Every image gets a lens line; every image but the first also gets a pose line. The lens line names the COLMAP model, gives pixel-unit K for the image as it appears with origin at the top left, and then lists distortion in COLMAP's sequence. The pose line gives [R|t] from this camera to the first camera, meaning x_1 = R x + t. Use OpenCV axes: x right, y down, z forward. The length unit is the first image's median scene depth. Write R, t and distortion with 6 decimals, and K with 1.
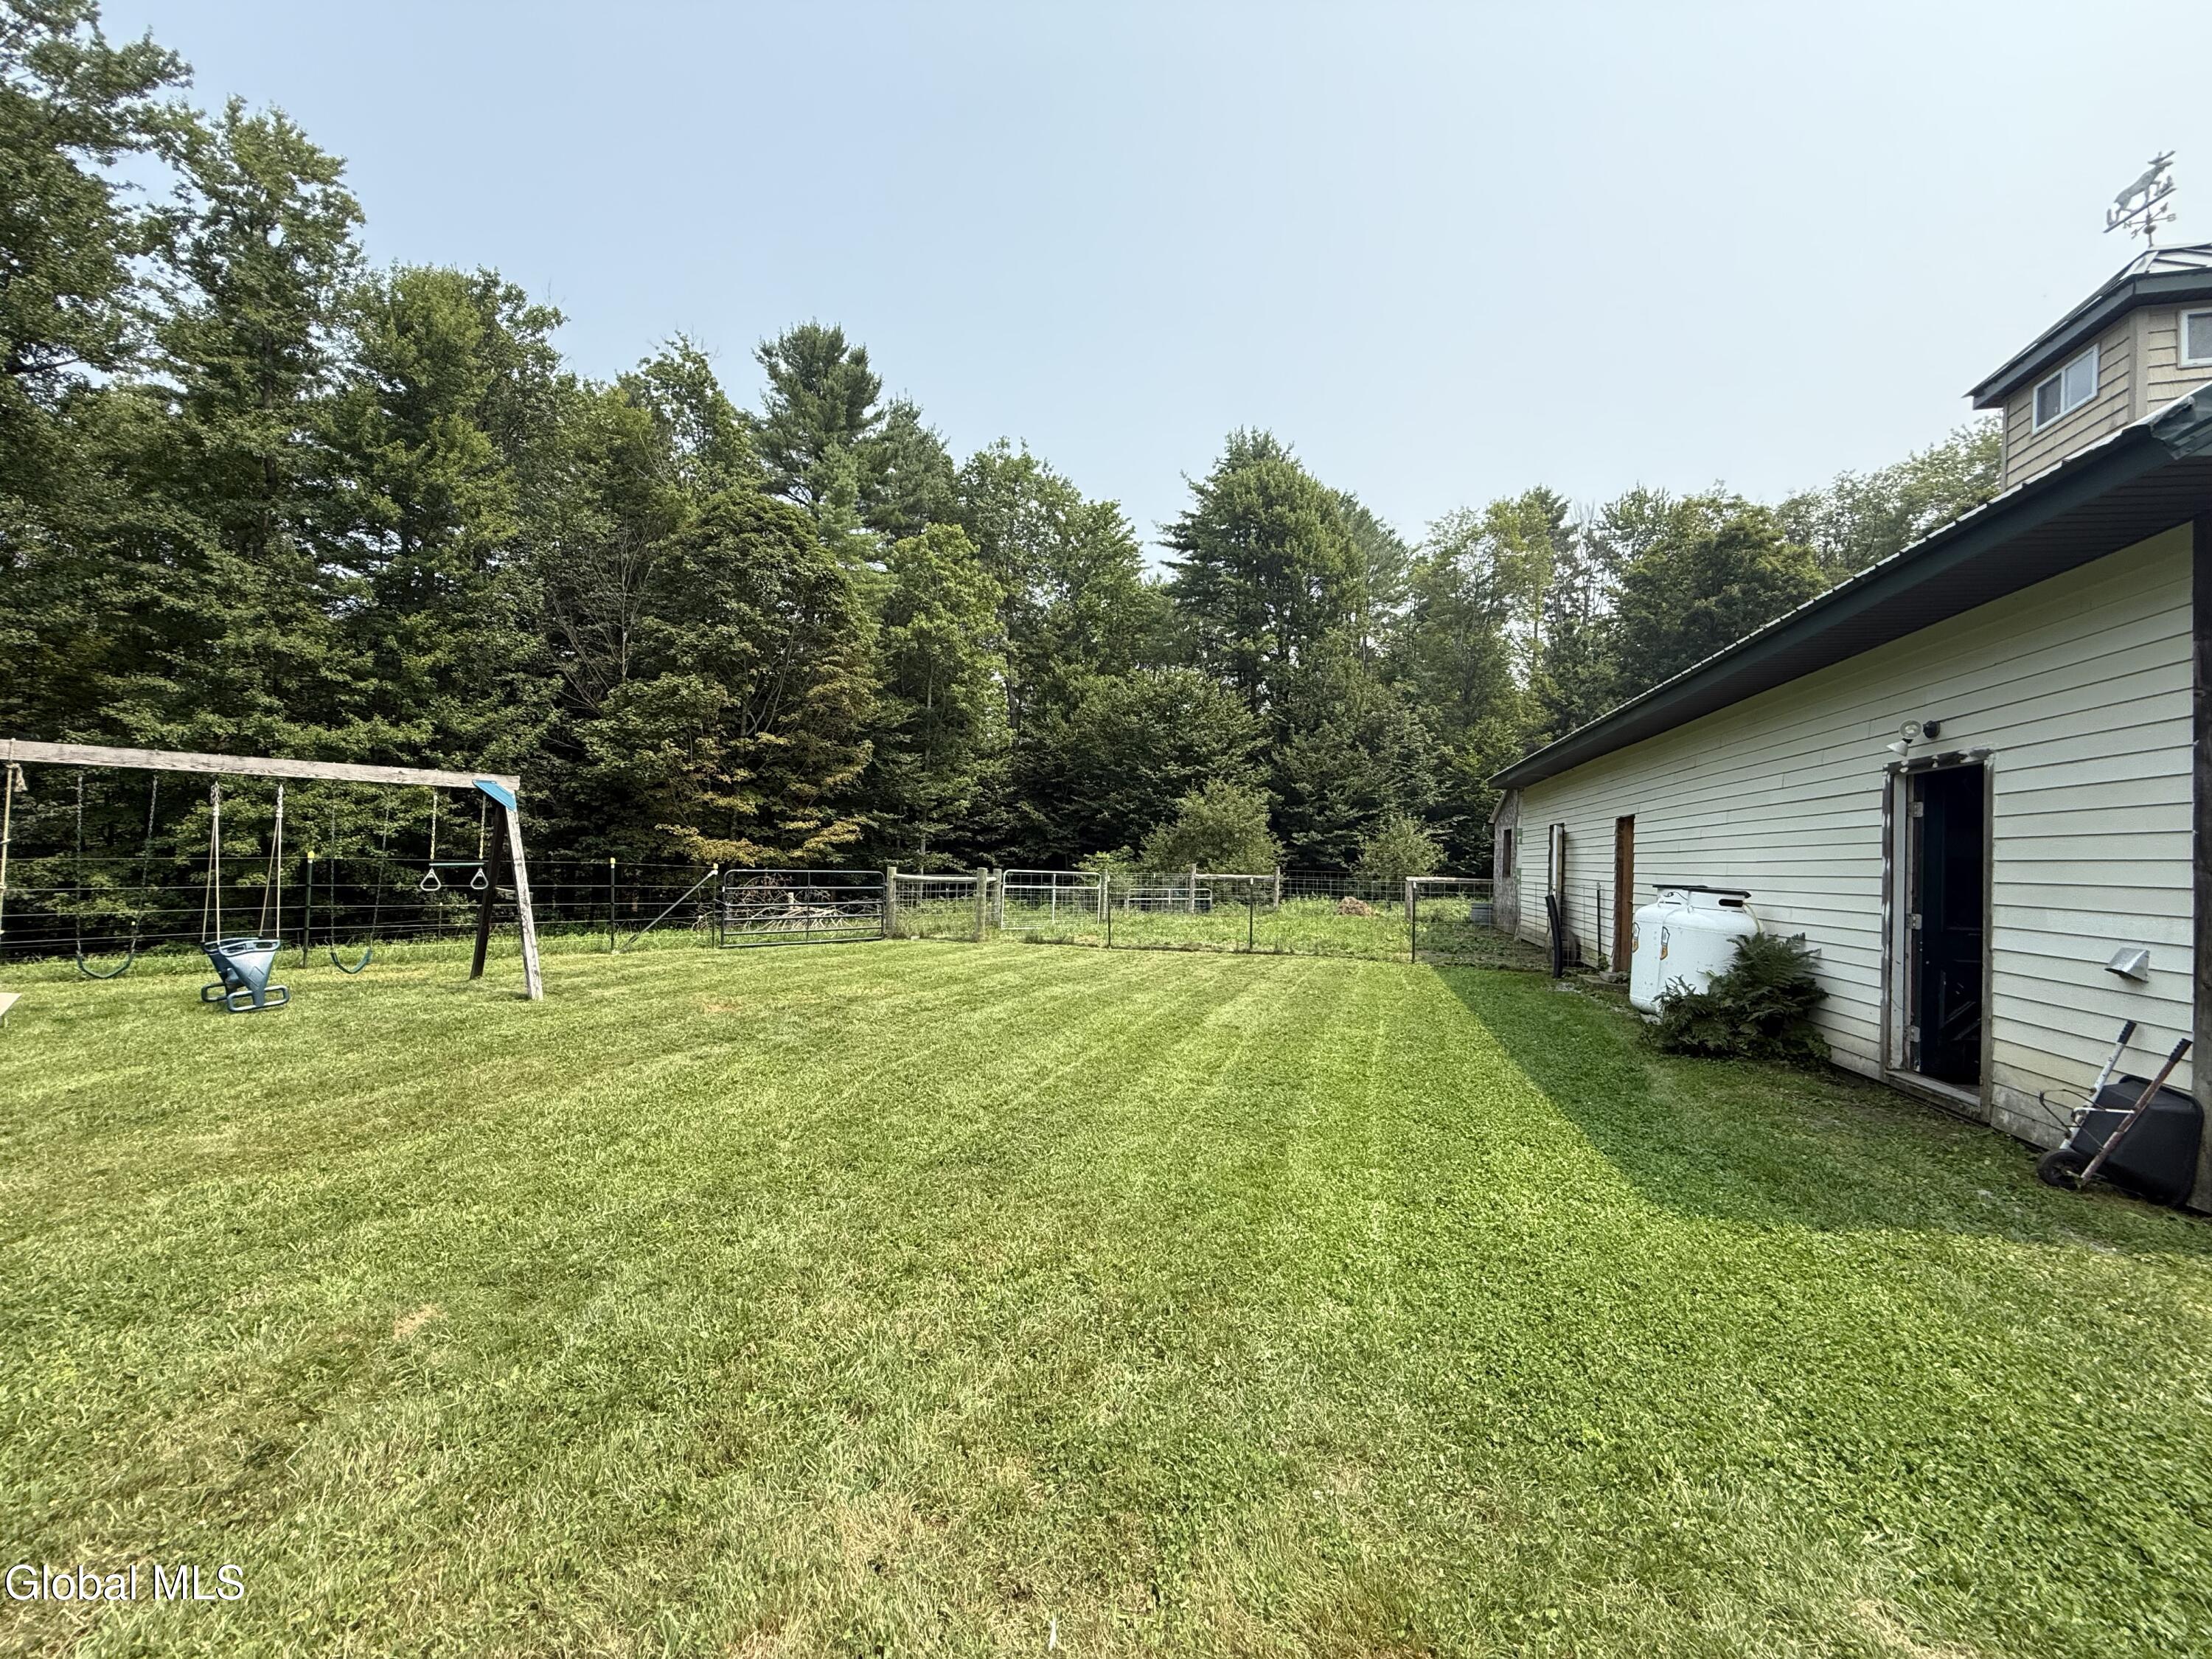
lens RADIAL K [[880.5, 0, 1104.4], [0, 880.5, 828.2], [0, 0, 1]] dist [0.002943, -0.000595]
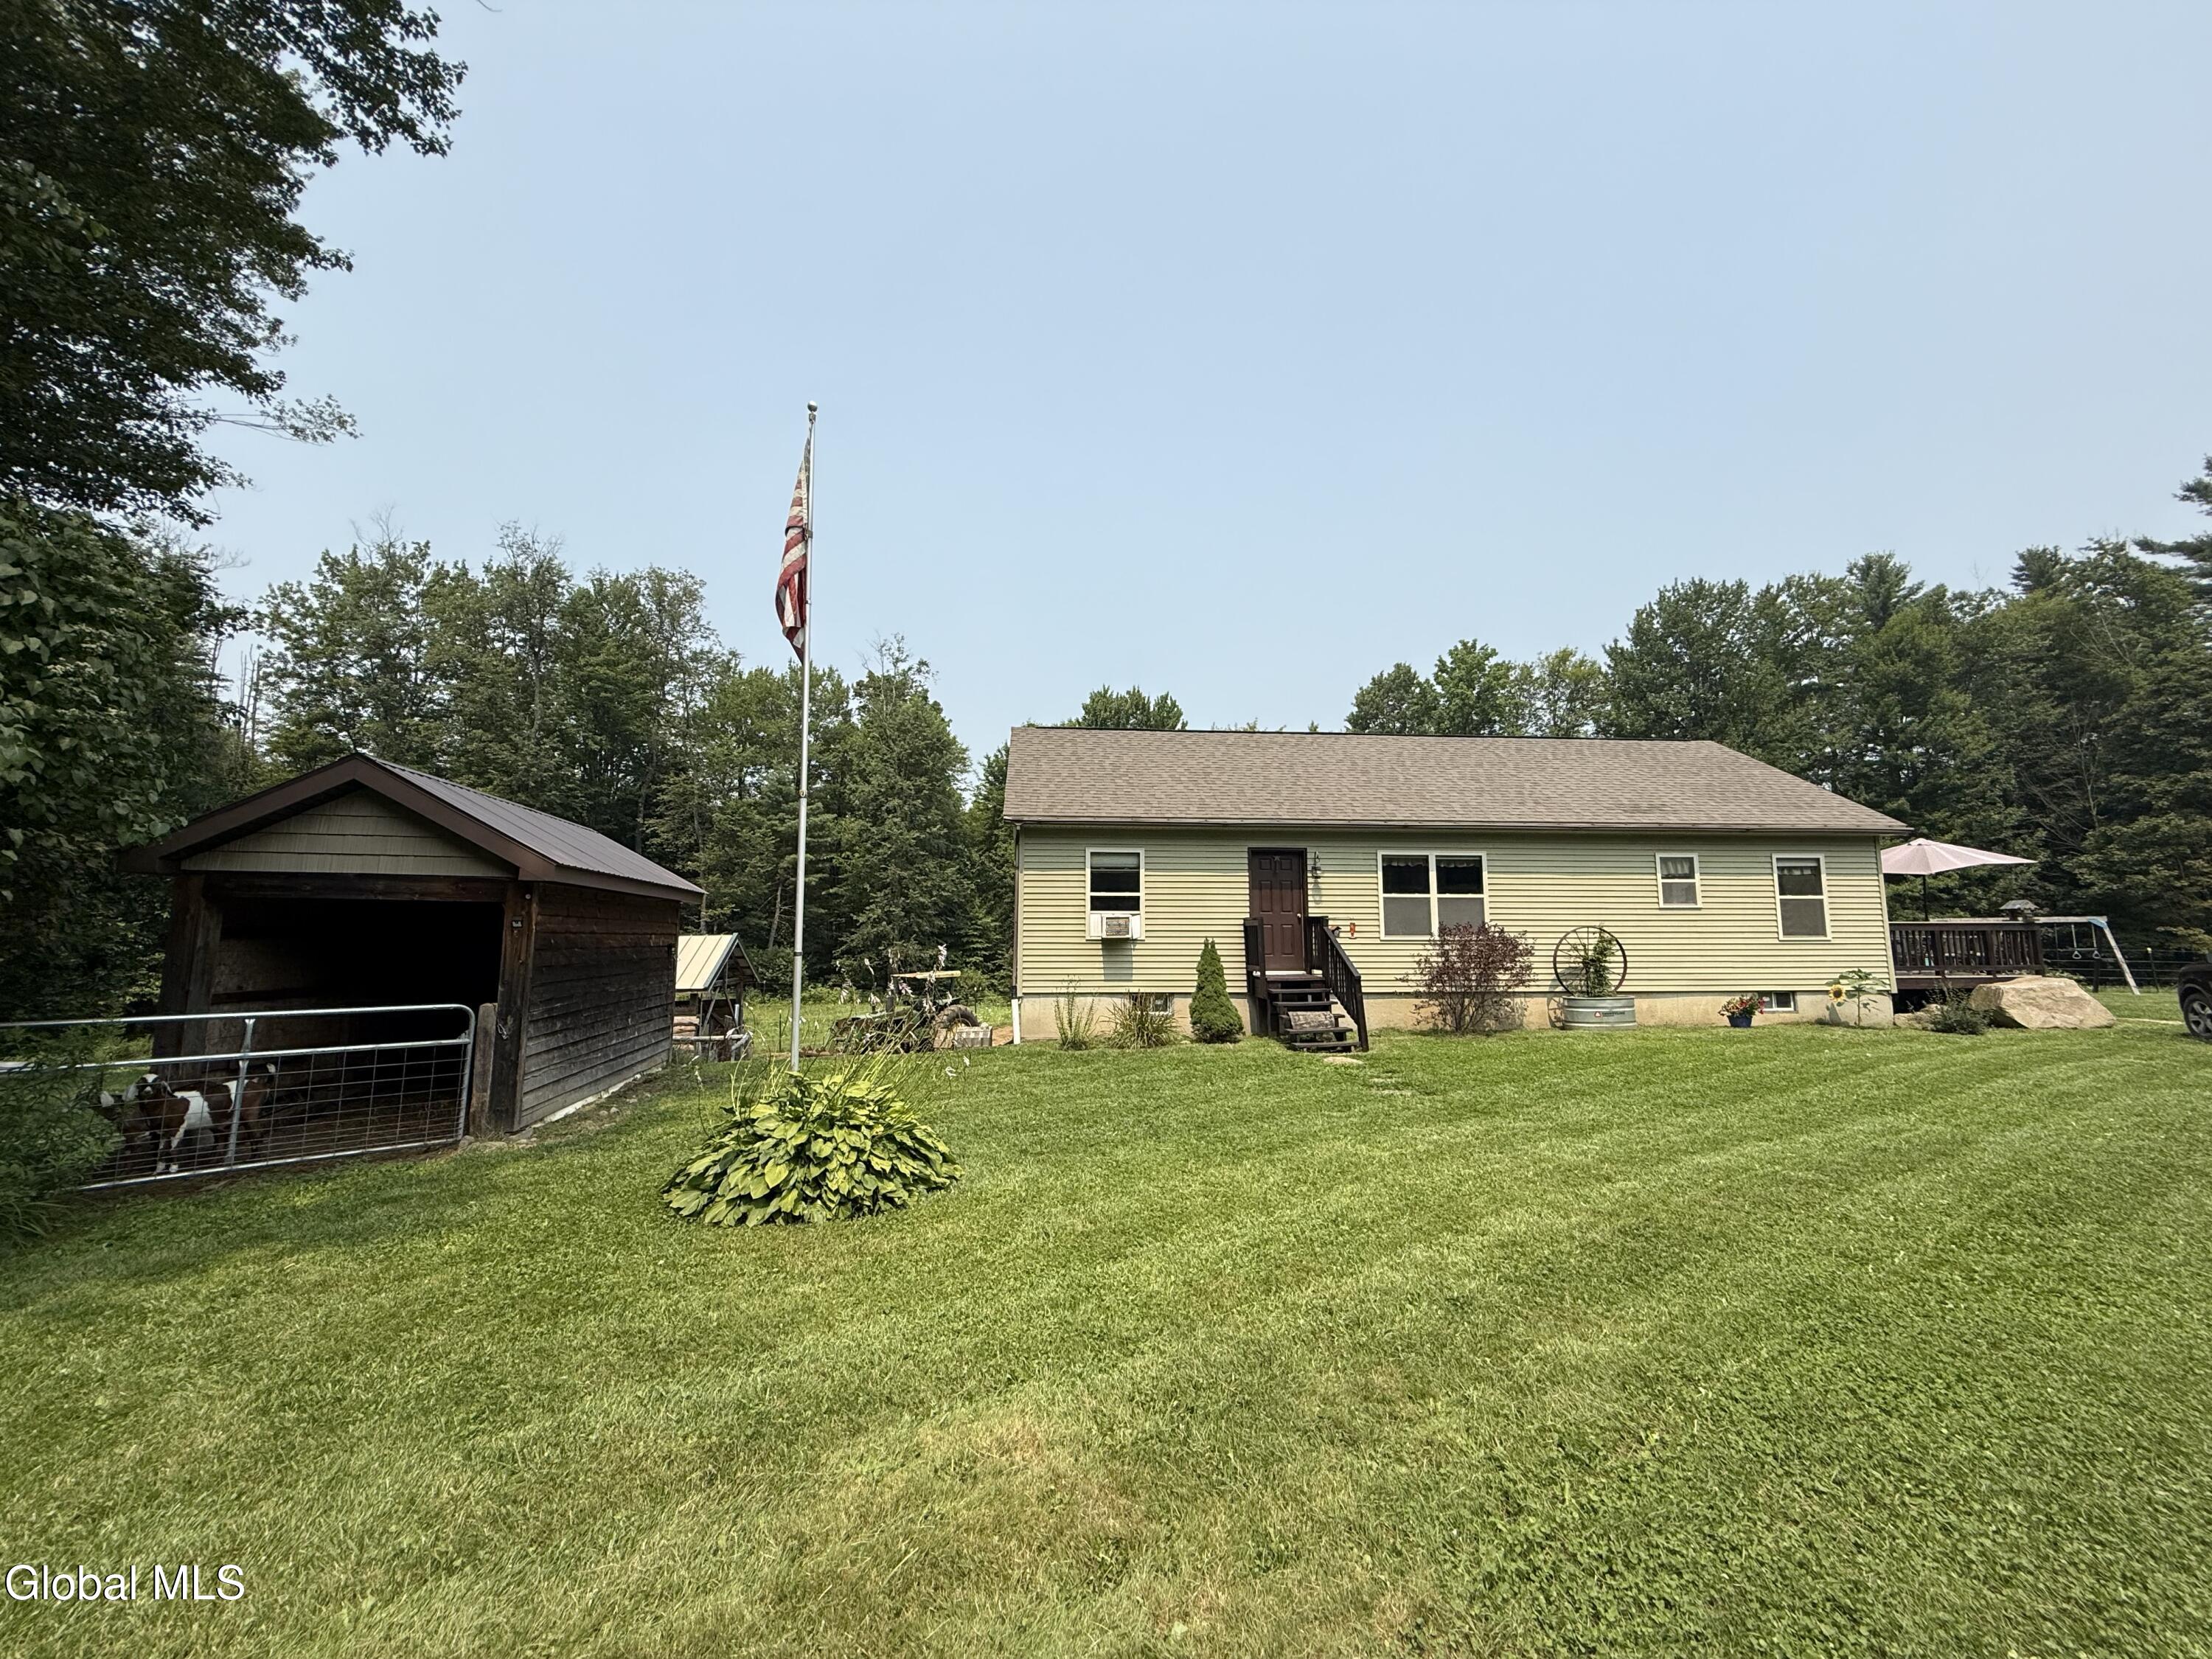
lens RADIAL K [[880.5, 0, 1104.0], [0, 880.5, 832.3], [0, 0, 1]] dist [0.002943, -0.000595]
pose [[0.247294, -0.154938, -0.956473, 0.407253], [0.039442, 0.987924, -0.149835, -0.009921], [0.968137, -0.000672, 0.250419, -0.896759]]
